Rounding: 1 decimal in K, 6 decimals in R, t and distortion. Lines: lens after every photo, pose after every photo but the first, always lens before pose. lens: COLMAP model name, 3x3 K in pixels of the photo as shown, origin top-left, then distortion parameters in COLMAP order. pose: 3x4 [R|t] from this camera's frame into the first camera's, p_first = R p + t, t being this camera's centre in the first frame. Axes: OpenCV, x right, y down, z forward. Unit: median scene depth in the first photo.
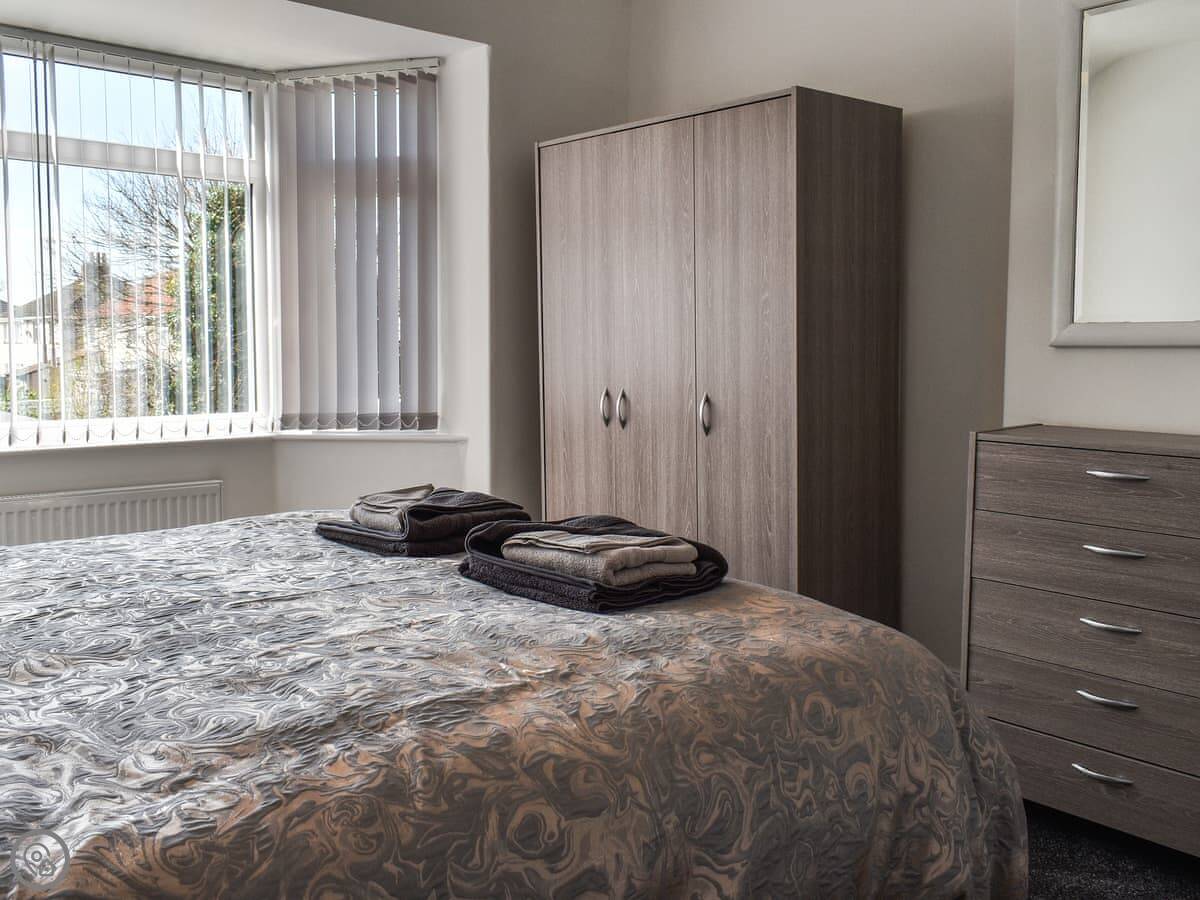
lens RADIAL K [[1070.1, 0, 600.0], [0, 1070.1, 450.0], [0, 0, 1]] dist [-0.093880, 0.018697]
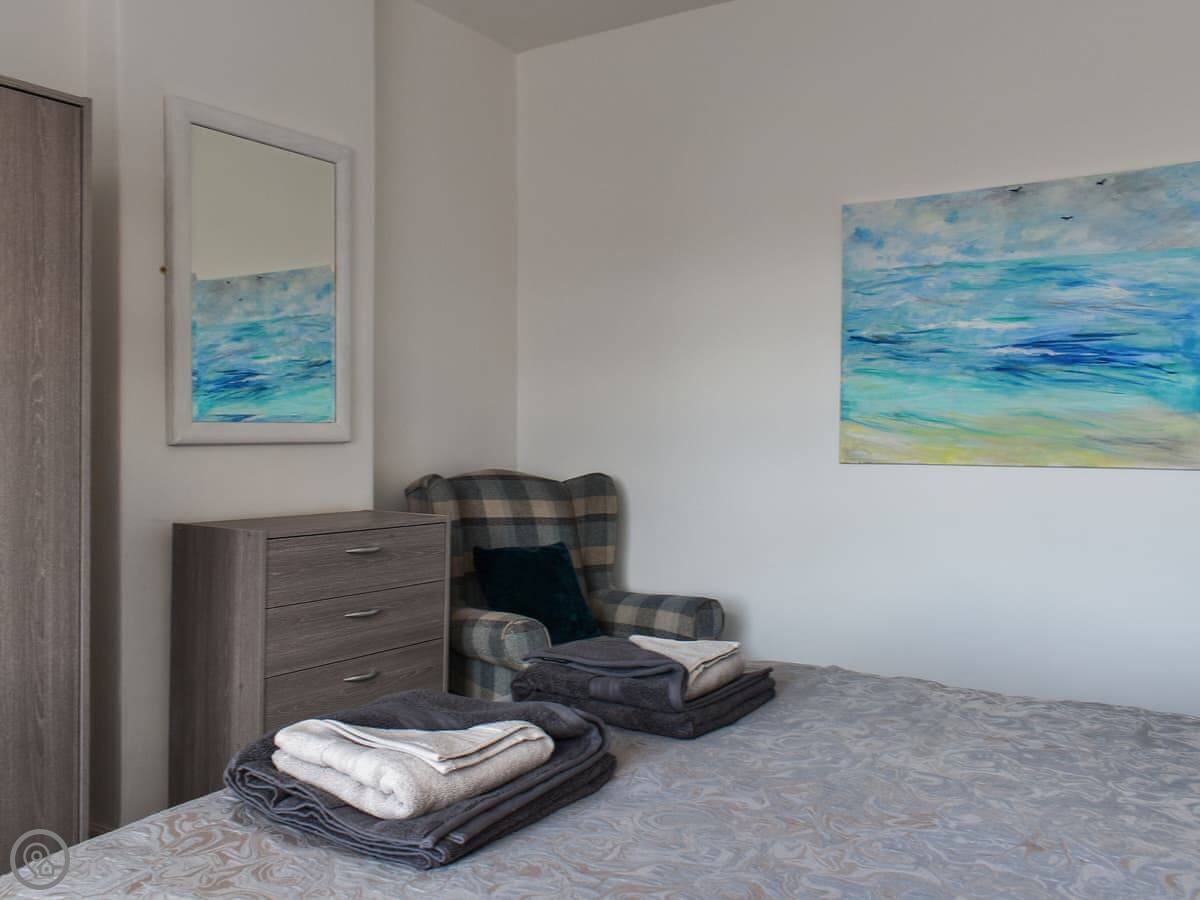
lens RADIAL K [[1070.1, 0, 600.0], [0, 1070.1, 450.0], [0, 0, 1]] dist [-0.093880, 0.018697]
pose [[-0.299445, -0.013799, 0.954014, -0.594459], [0.091144, 0.994909, 0.042999, -0.092759], [-0.949750, 0.099829, -0.296662, 0.857525]]
